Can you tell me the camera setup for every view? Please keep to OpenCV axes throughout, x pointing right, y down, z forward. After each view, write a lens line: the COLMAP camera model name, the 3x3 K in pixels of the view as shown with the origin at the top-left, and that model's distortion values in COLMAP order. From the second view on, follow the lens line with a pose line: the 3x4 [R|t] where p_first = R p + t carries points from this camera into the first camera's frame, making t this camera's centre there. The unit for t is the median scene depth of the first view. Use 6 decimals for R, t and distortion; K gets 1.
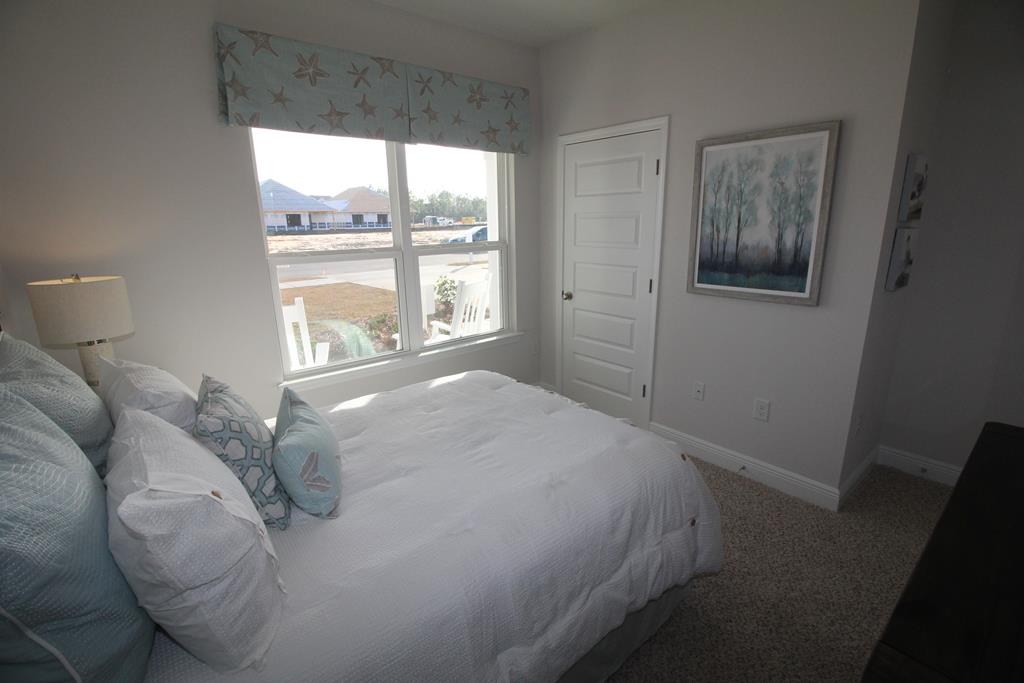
lens RADIAL K [[479.3, 0, 518.3], [0, 479.3, 340.4], [0, 0, 1]] dist [-0.003214, -0.001233]
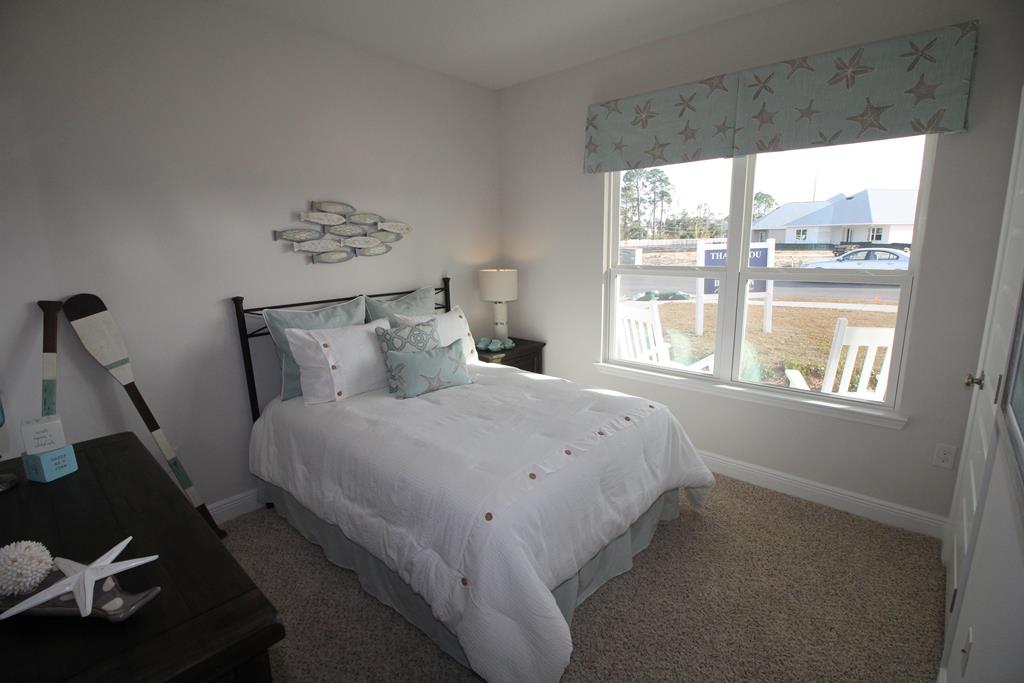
lens RADIAL K [[479.3, 0, 518.2], [0, 479.3, 341.2], [0, 0, 1]] dist [-0.003214, -0.001233]
pose [[0.131141, 0.214432, -0.967895, 0.706996], [-0.232152, 0.955822, 0.180303, -0.146430], [0.963799, 0.201054, 0.175128, 0.524070]]
